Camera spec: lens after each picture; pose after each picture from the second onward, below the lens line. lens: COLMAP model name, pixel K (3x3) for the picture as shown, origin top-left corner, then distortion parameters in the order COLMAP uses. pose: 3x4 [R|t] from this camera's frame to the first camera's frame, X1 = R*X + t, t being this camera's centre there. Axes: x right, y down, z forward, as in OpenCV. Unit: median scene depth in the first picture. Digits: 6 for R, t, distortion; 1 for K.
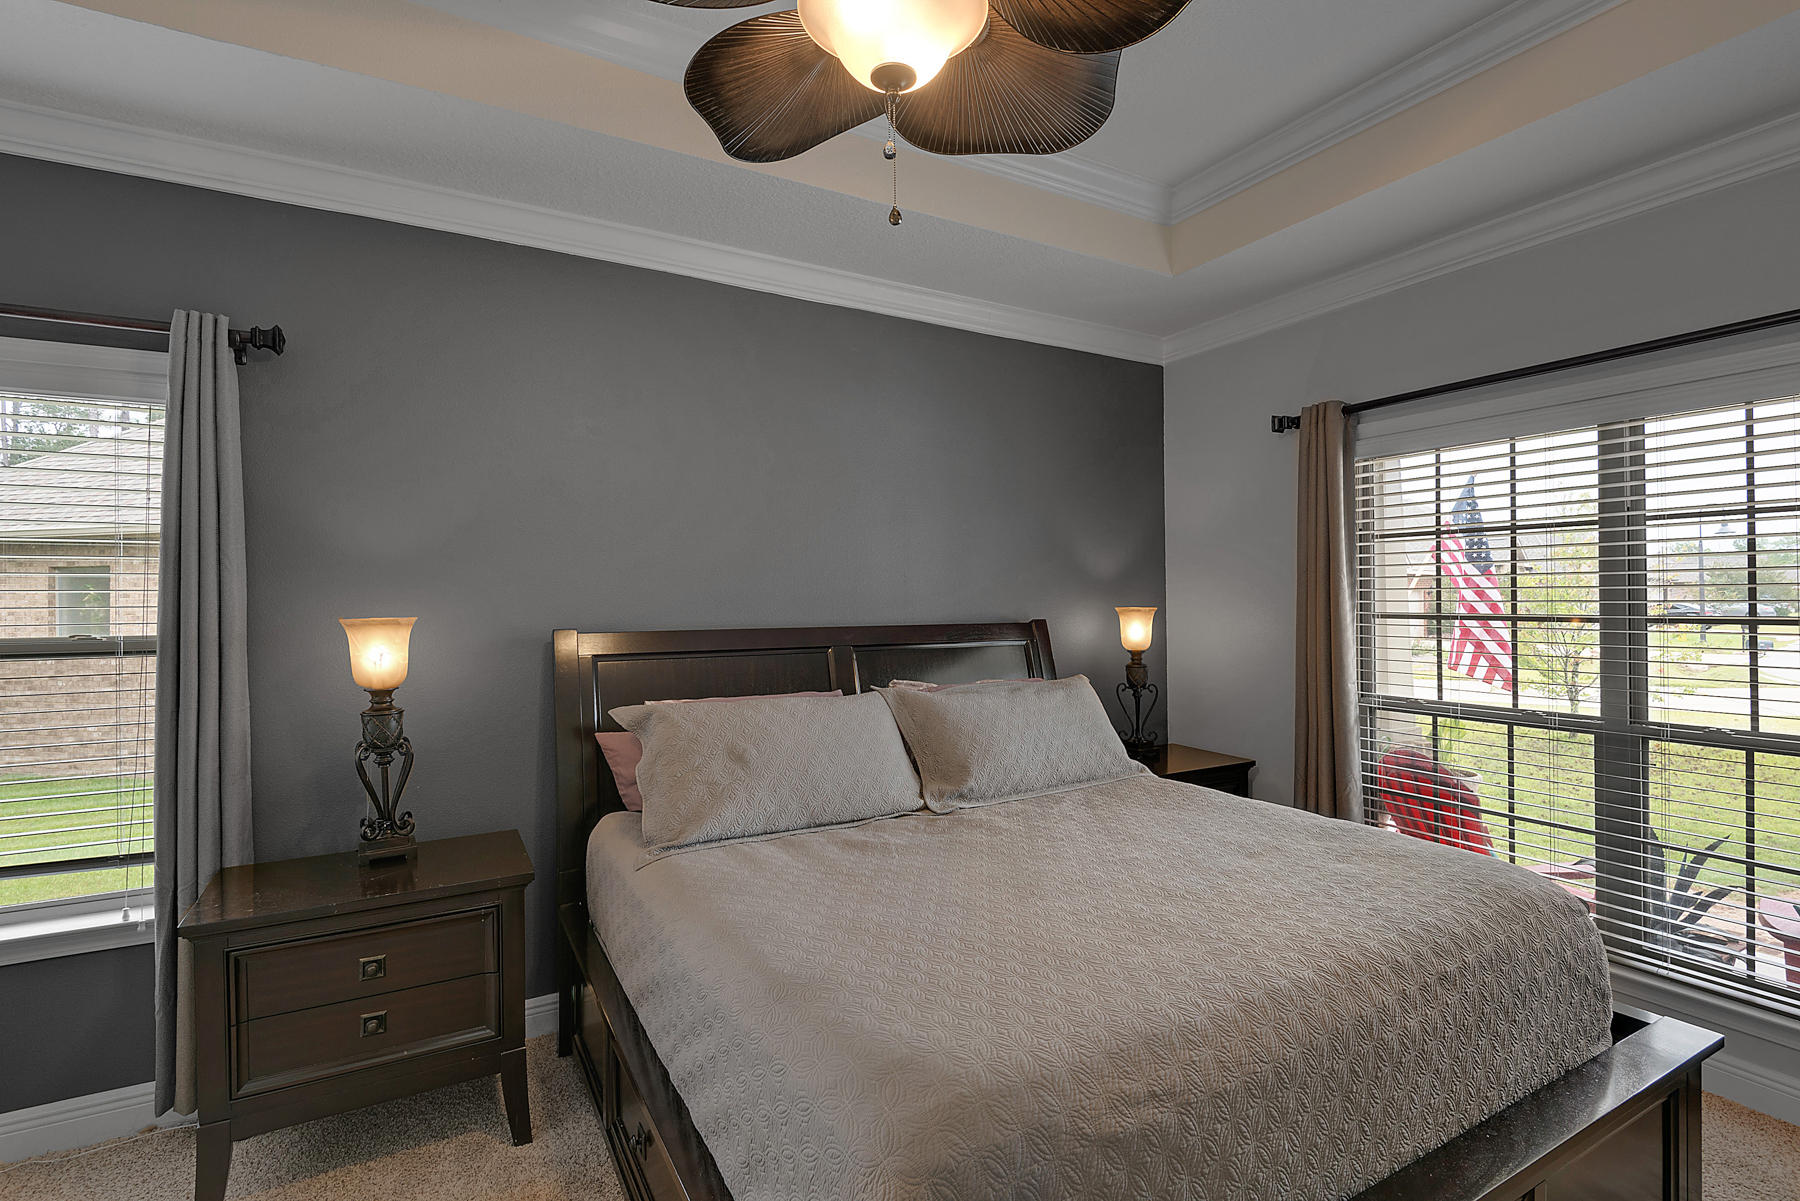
lens RADIAL K [[855.6, 0, 900.0], [0, 855.6, 600.5], [0, 0, 1]] dist [-0.002853, -0.001188]
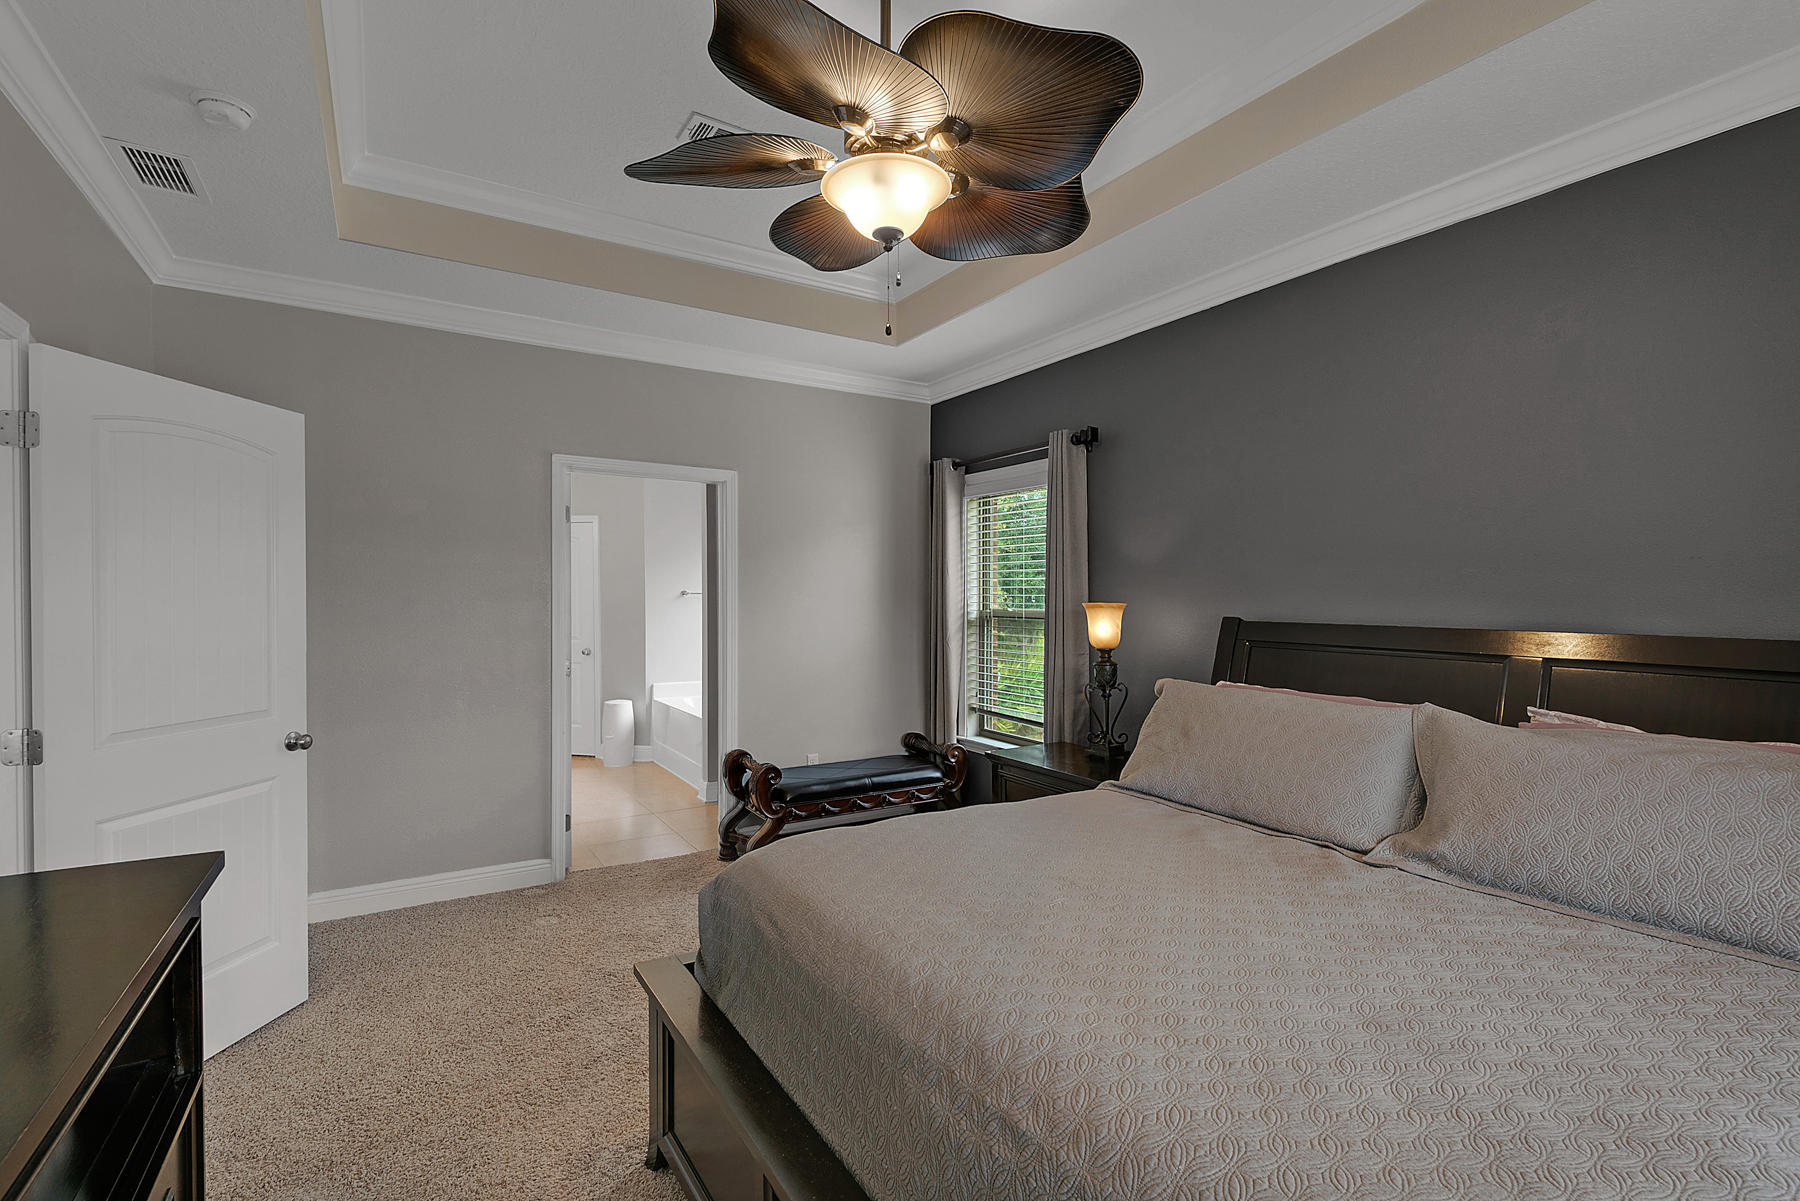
lens RADIAL K [[816.8, 0, 895.6], [0, 816.8, 606.0], [0, 0, 1]] dist [-0.000051, 0.000115]
pose [[0.005559, 0.016798, -0.999843, 0.884511], [-0.012068, 0.999787, 0.016730, 0.007689], [0.999912, 0.011973, 0.005760, 0.624191]]
